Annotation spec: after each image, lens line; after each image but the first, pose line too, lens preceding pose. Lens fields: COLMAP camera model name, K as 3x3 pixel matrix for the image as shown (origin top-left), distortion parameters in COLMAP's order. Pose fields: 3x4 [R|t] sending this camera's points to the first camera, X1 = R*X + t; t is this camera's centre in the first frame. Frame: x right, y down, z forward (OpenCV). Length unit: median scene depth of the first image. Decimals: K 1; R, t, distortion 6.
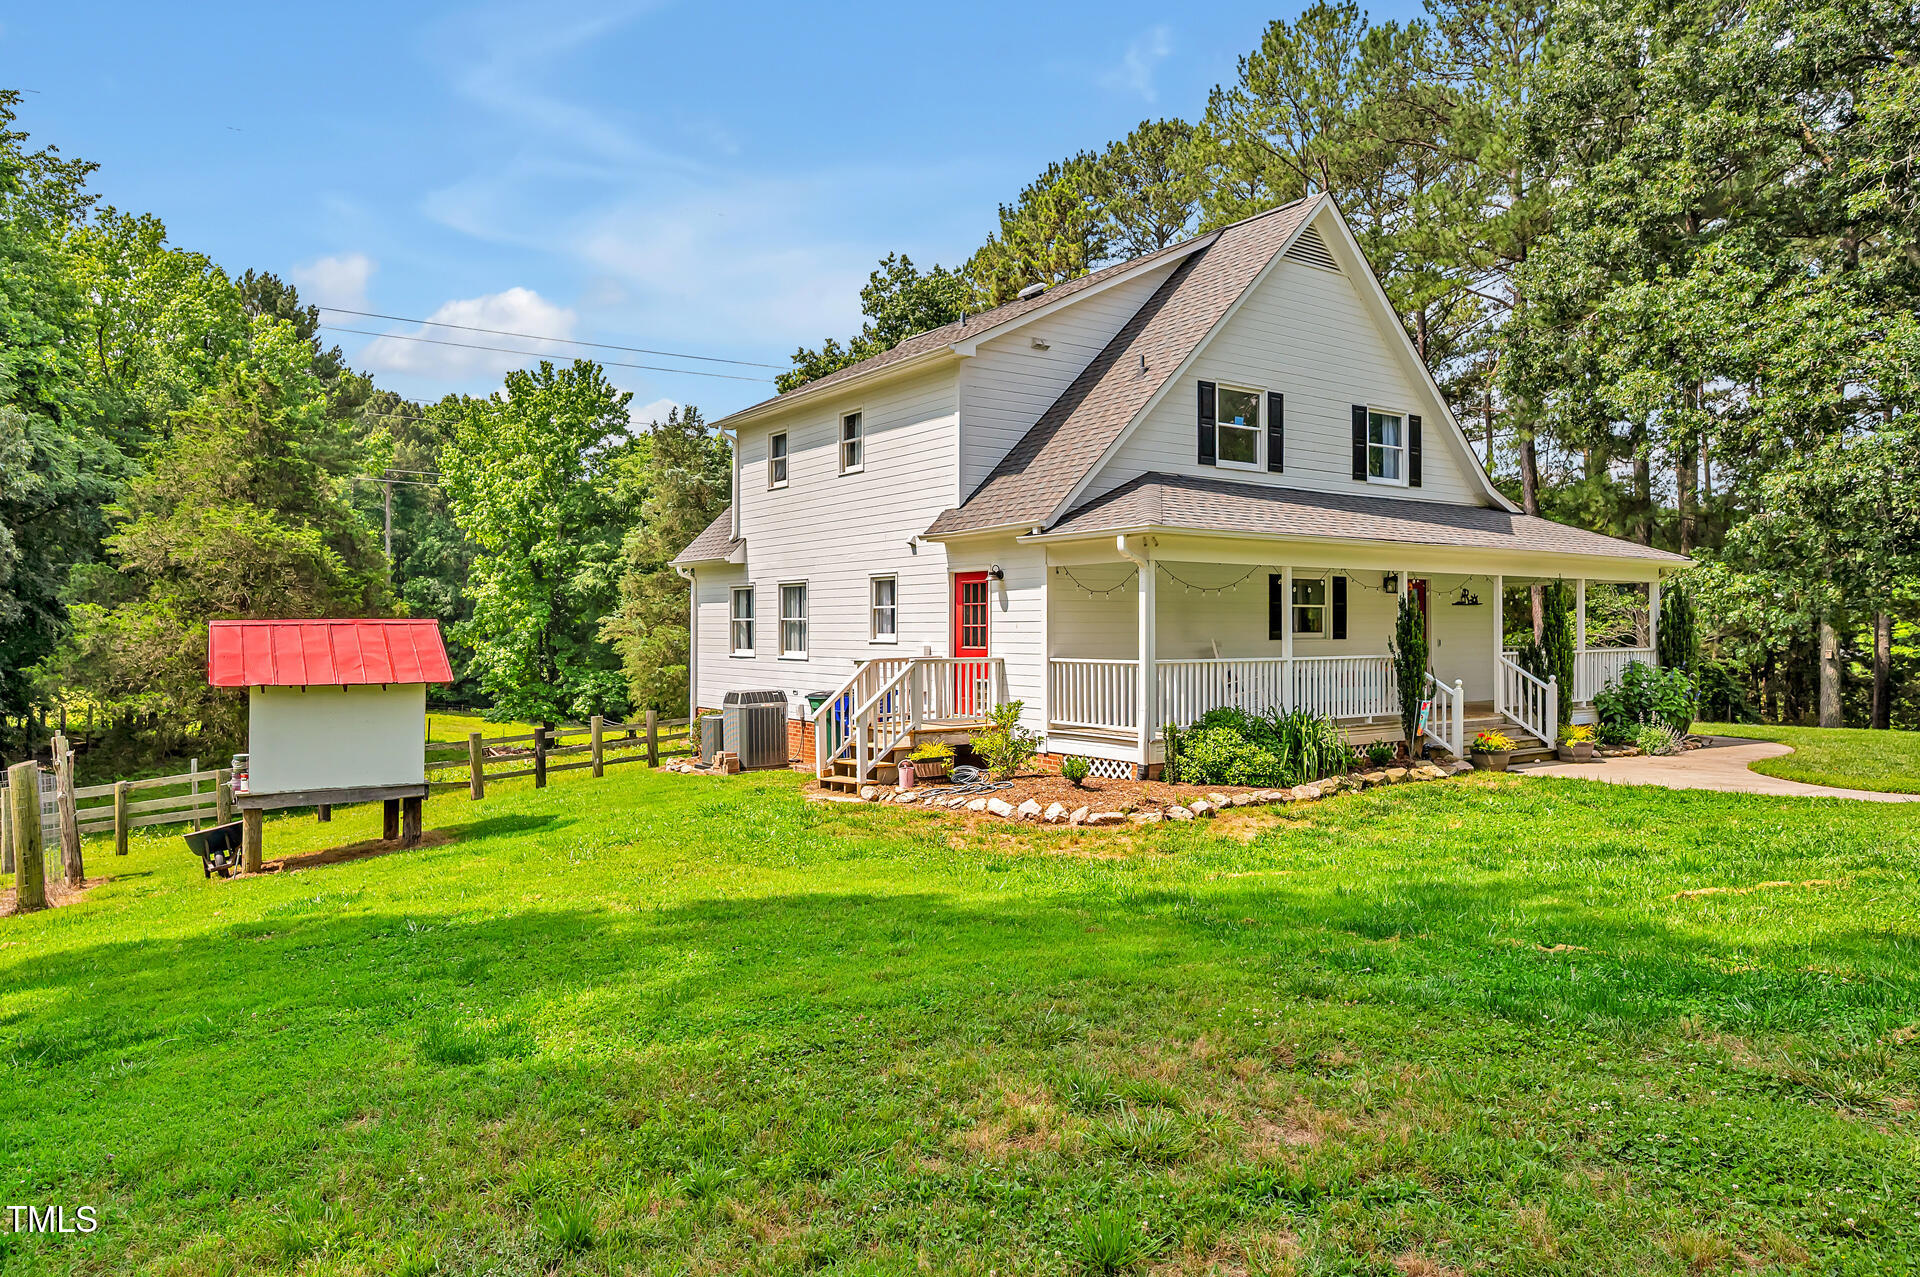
lens RADIAL K [[1263.4, 0, 960.0], [0, 1263.4, 638.5], [0, 0, 1]] dist [0.000547, 0.001102]
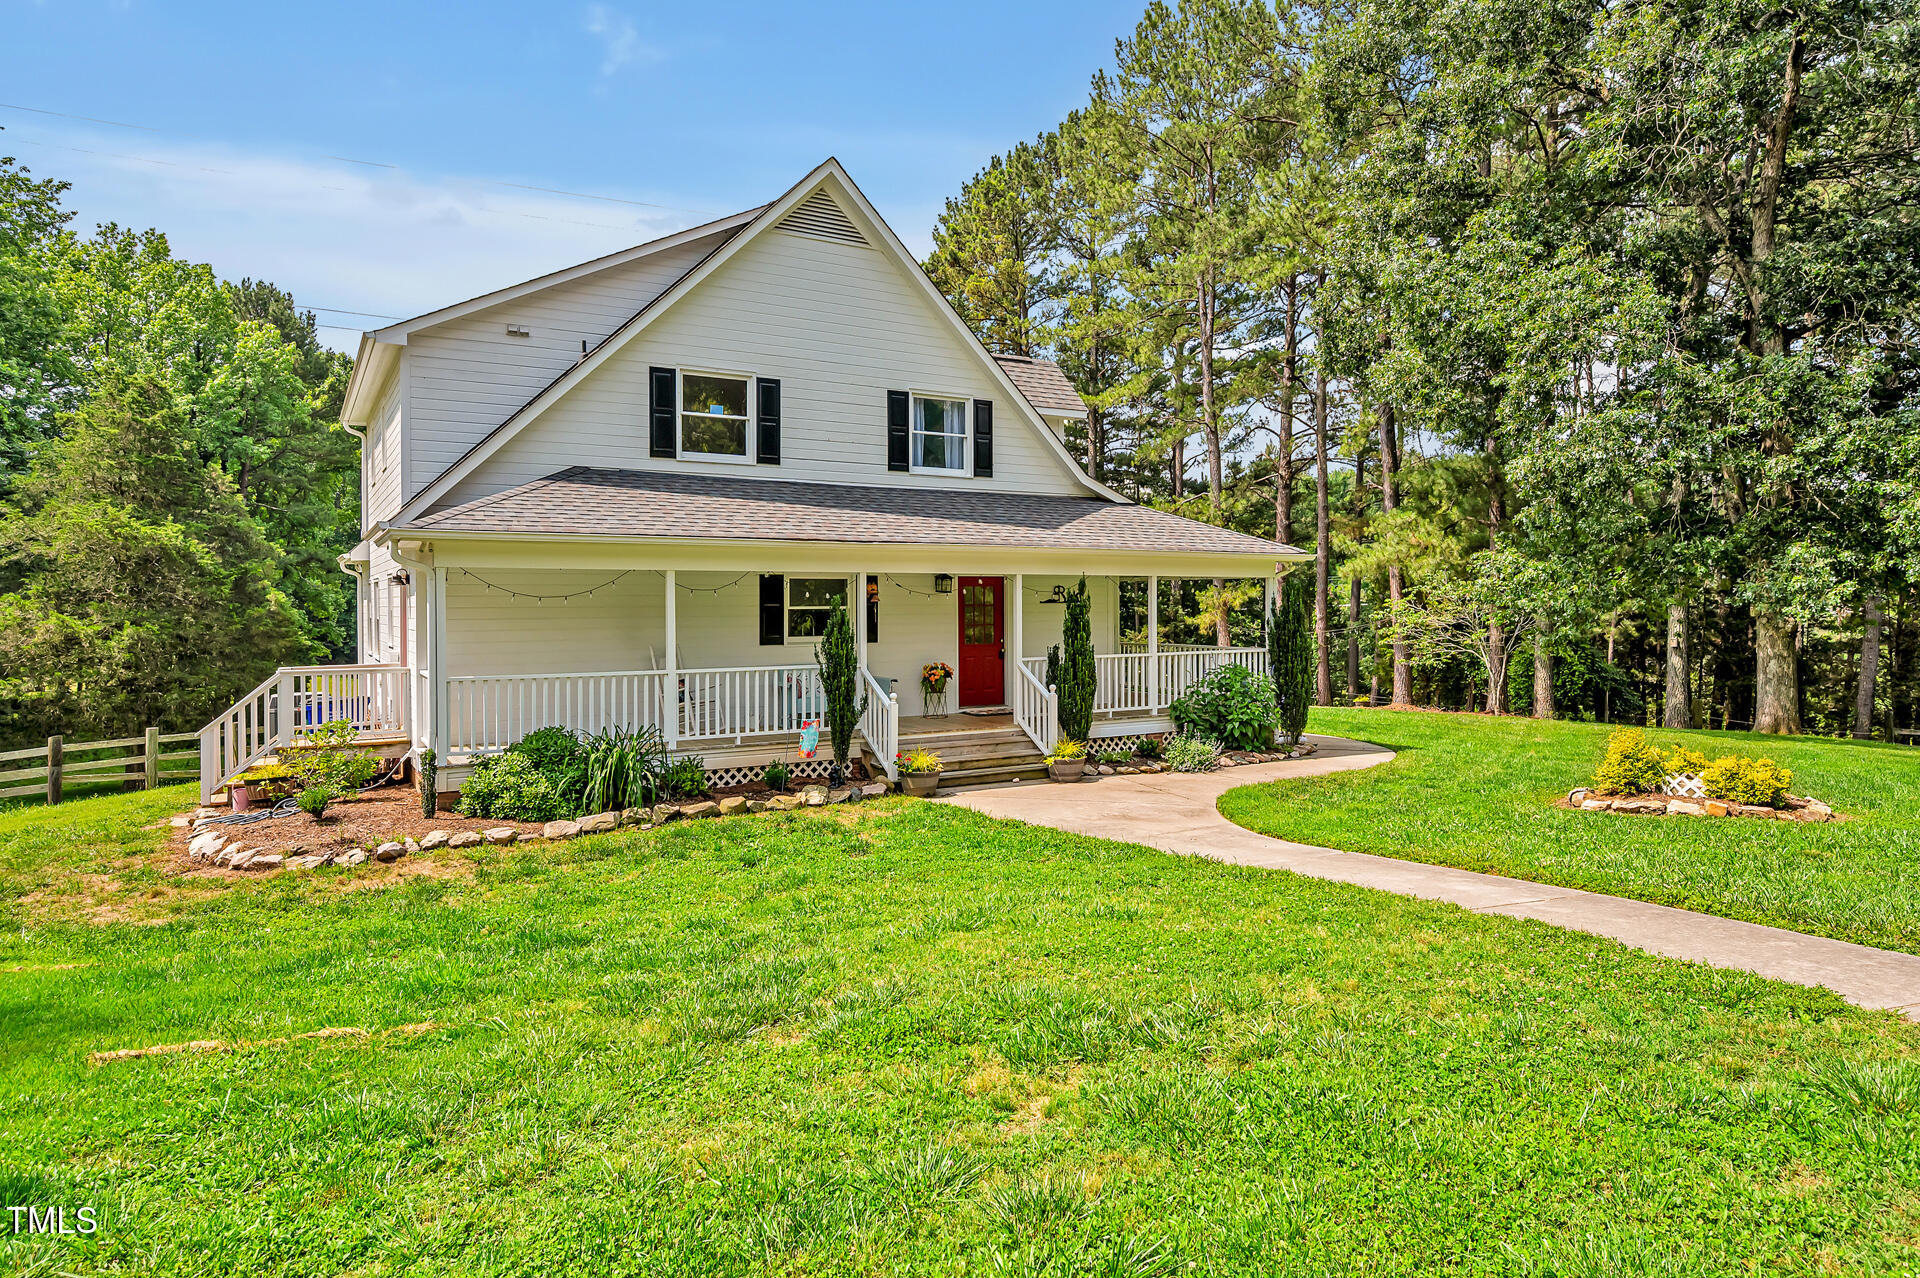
lens RADIAL K [[1175.5, 0, 960.0], [0, 1175.5, 639.0], [0, 0, 1]] dist [0.002794, -0.001960]
pose [[0.997040, -0.000136, -0.076884, 0.412011], [0.001849, 0.999752, 0.022209, -0.020012], [0.076862, -0.022285, 0.996793, 0.132065]]
